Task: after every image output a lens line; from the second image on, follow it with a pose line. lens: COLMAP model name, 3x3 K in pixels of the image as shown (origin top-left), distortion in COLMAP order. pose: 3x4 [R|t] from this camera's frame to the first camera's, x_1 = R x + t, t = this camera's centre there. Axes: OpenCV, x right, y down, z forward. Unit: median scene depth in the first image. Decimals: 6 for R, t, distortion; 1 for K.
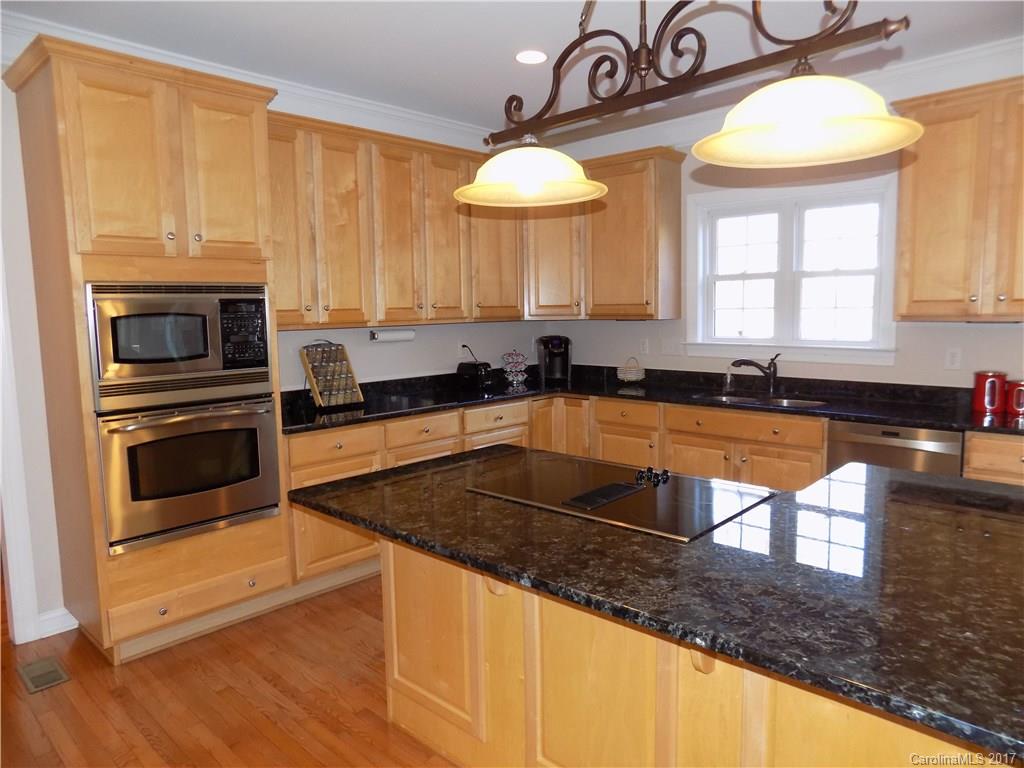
lens RADIAL K [[687.3, 0, 504.7], [0, 687.3, 381.5], [0, 0, 1]] dist [-0.068537, 0.050787]
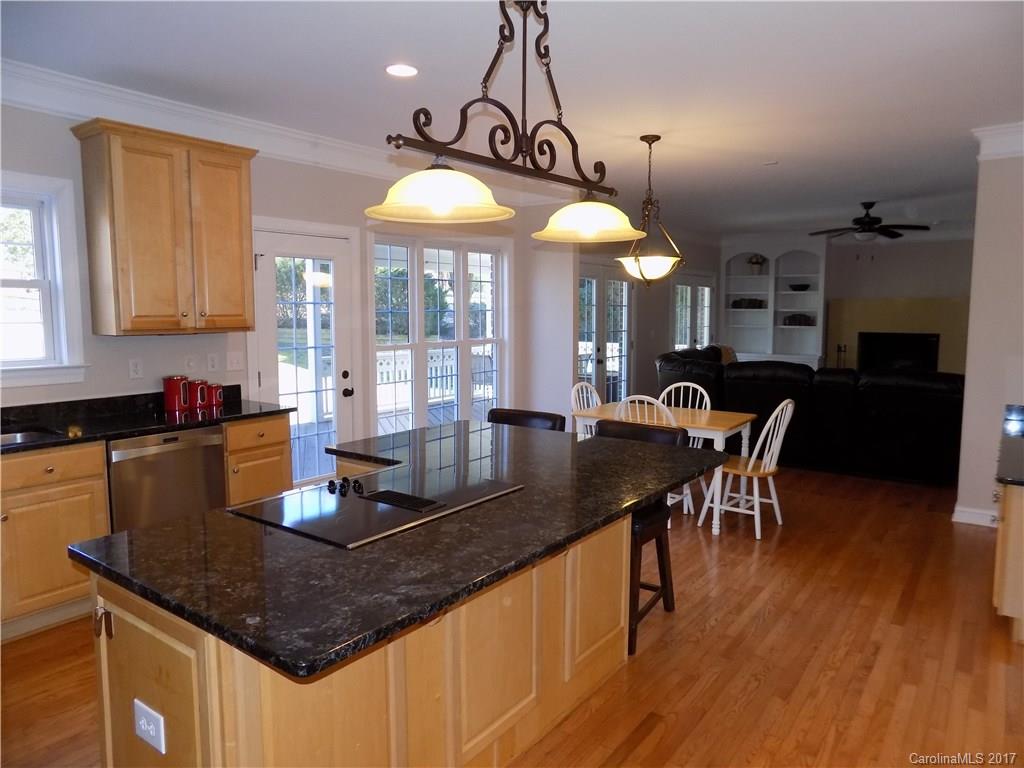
lens RADIAL K [[687.3, 0, 515.7], [0, 687.3, 383.7], [0, 0, 1]] dist [-0.068537, 0.050787]
pose [[-0.132388, -0.089011, 0.987193, -0.406499], [0.113960, 0.987988, 0.104365, -0.043903], [-0.984625, 0.126317, -0.120654, 0.430709]]
